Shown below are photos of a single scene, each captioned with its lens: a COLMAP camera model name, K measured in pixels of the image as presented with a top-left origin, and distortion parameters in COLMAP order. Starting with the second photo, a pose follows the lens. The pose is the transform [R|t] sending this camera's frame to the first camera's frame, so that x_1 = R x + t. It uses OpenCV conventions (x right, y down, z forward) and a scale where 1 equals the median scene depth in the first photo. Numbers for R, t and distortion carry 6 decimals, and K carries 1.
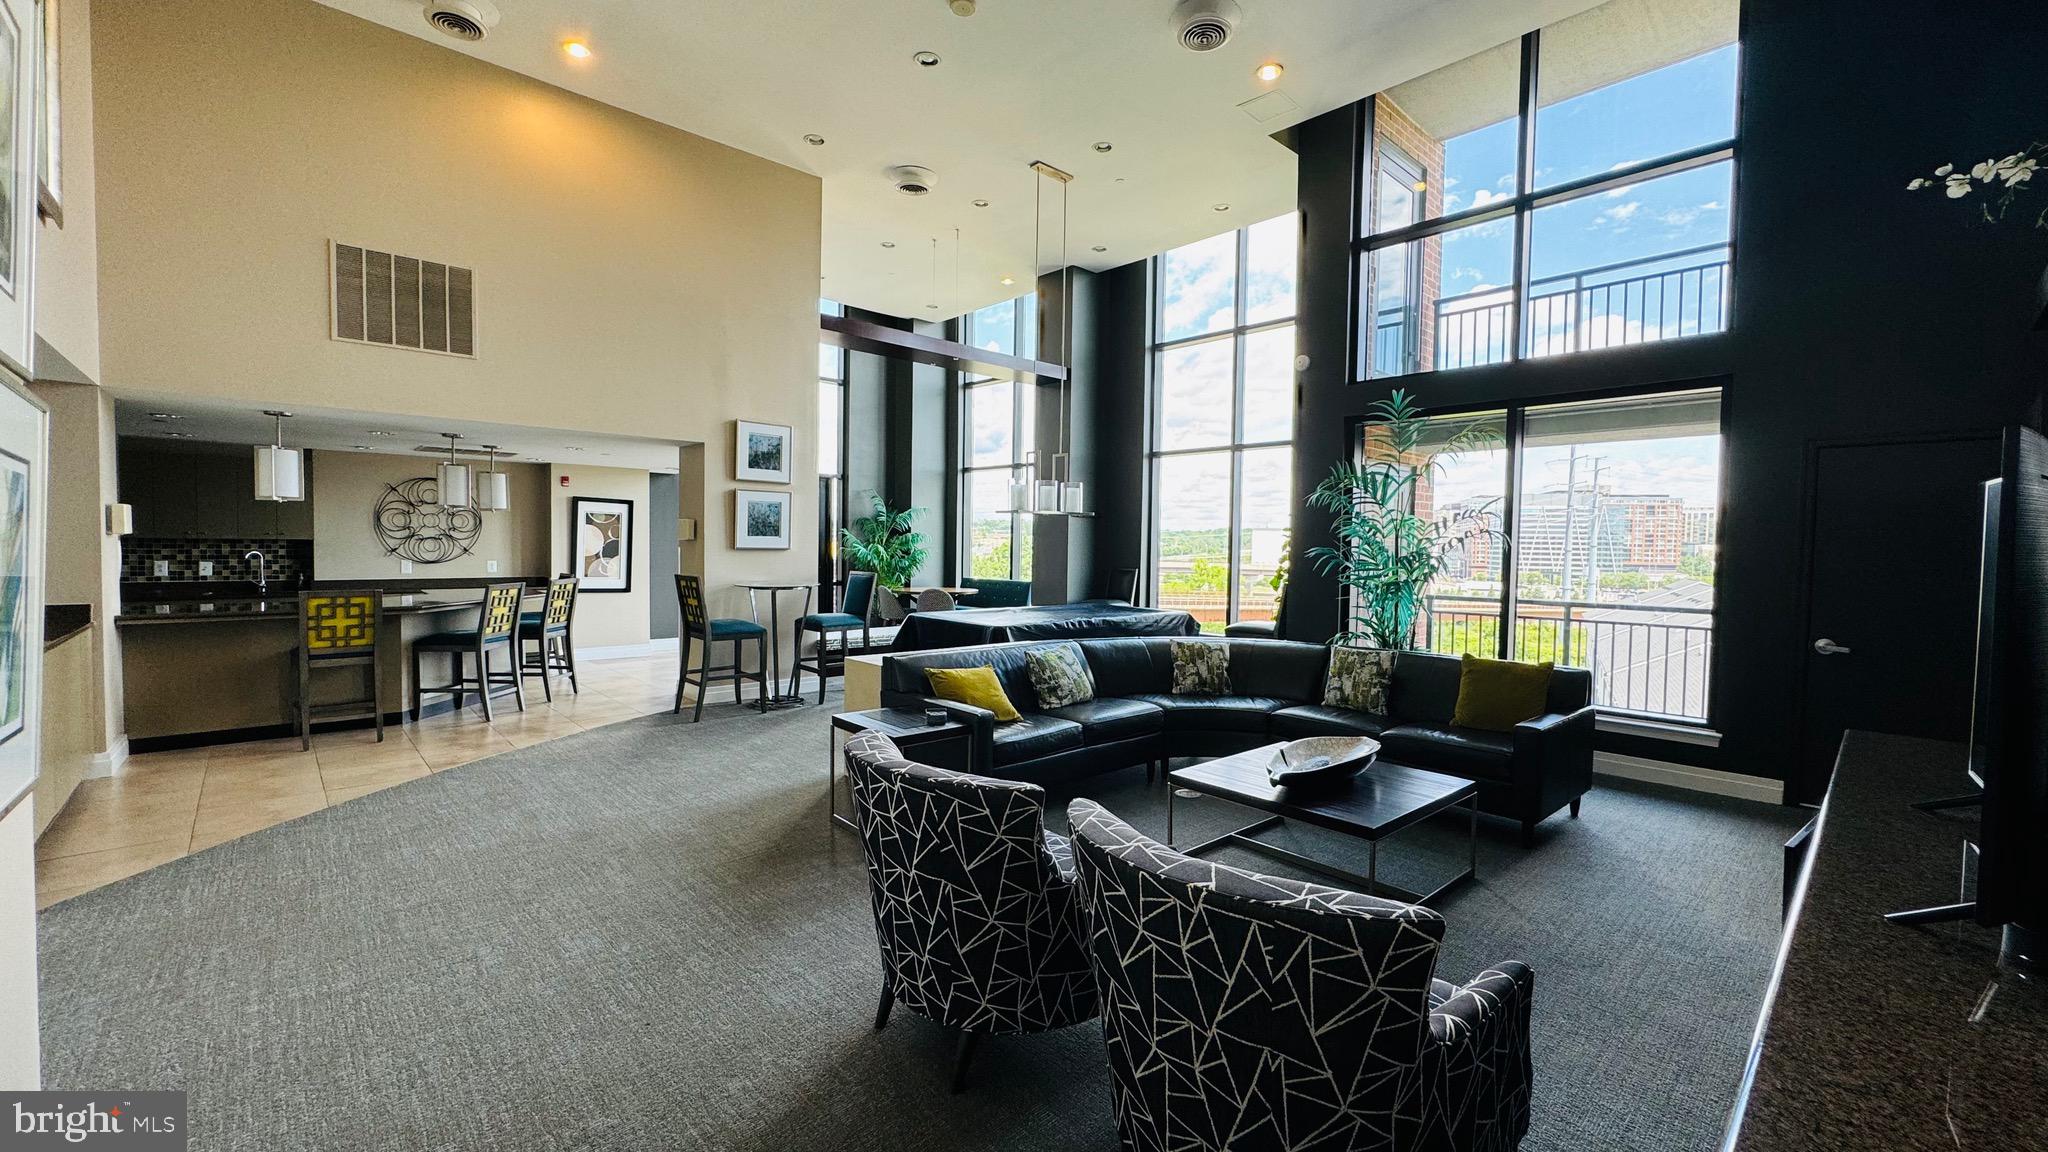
lens RADIAL K [[818.2, 0, 1020.4], [0, 818.2, 573.9], [0, 0, 1]] dist [-0.000220, -0.000064]
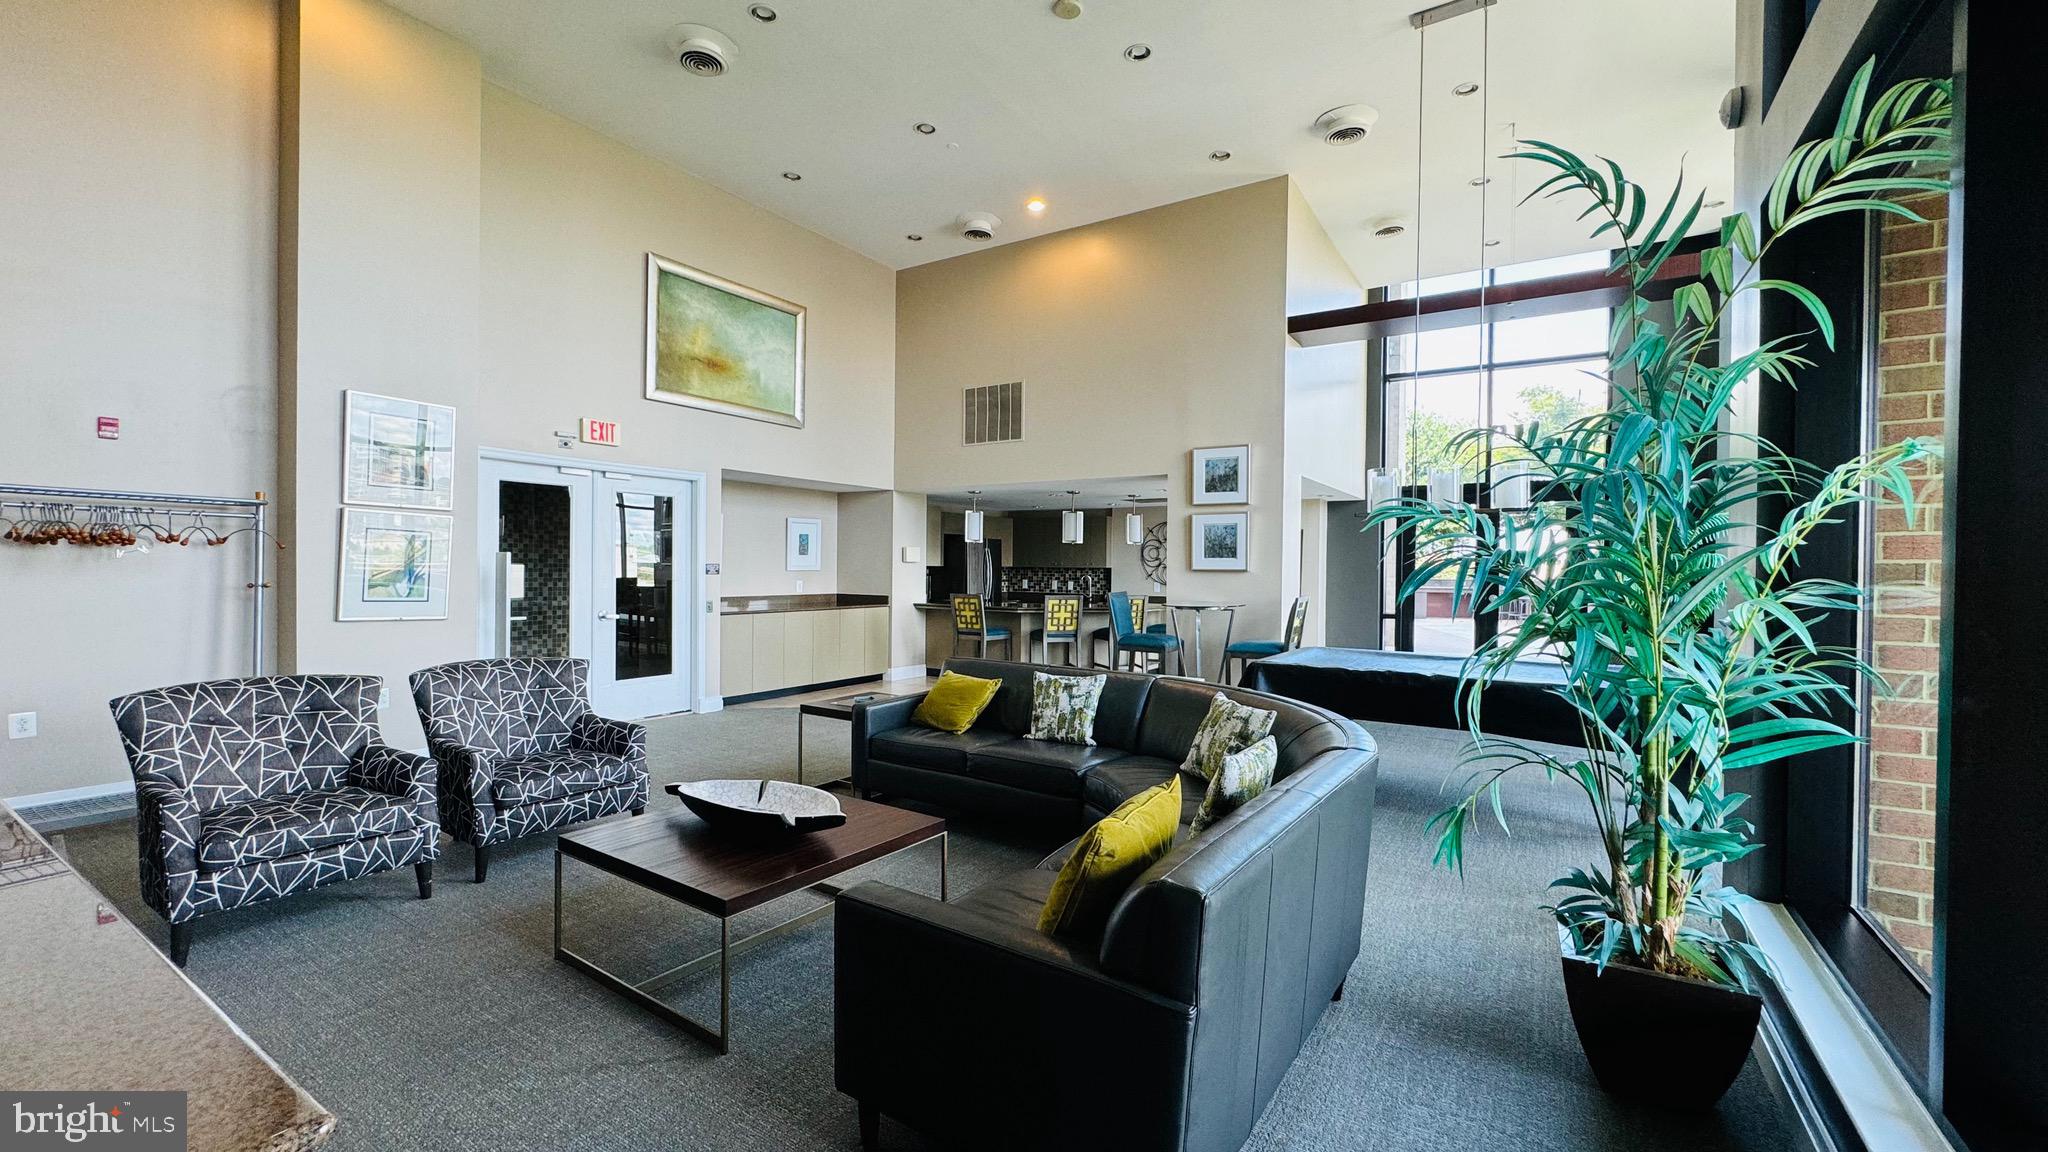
lens RADIAL K [[818.2, 0, 1020.4], [0, 818.2, 573.9], [0, 0, 1]] dist [-0.000220, -0.000064]
pose [[0.247148, -0.004652, -0.968967, 0.615485], [-0.043951, 0.998905, -0.016006, 0.000563], [0.967981, 0.046543, 0.246673, 0.523349]]
